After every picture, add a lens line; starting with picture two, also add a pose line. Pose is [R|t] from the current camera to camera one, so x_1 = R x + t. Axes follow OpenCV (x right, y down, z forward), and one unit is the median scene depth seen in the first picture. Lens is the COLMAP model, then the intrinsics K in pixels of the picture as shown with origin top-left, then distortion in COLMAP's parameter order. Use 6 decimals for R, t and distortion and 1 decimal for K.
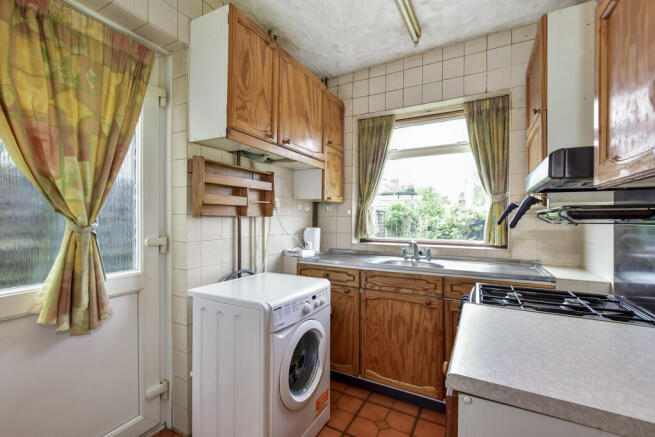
lens RADIAL K [[292.0, 0, 327.3], [0, 292.0, 219.7], [0, 0, 1]] dist [0.000648, 0.000418]
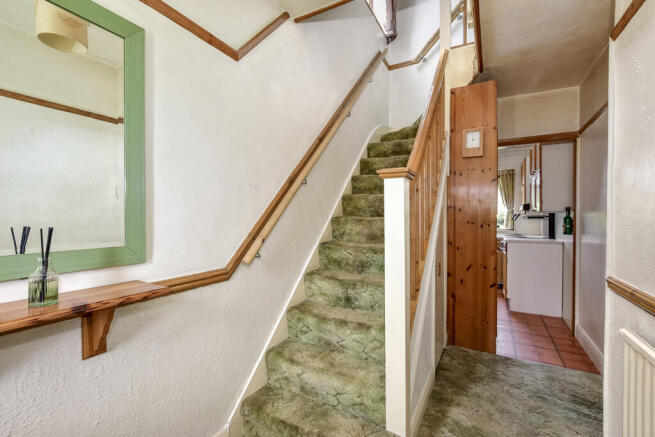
lens RADIAL K [[292.0, 0, 328.5], [0, 292.0, 218.4], [0, 0, 1]] dist [0.000648, 0.000418]
pose [[0.999979, -0.005957, -0.002647, -0.975618], [0.005953, 0.999981, -0.001625, -0.009941], [0.002657, 0.001609, 0.999995, -1.517975]]
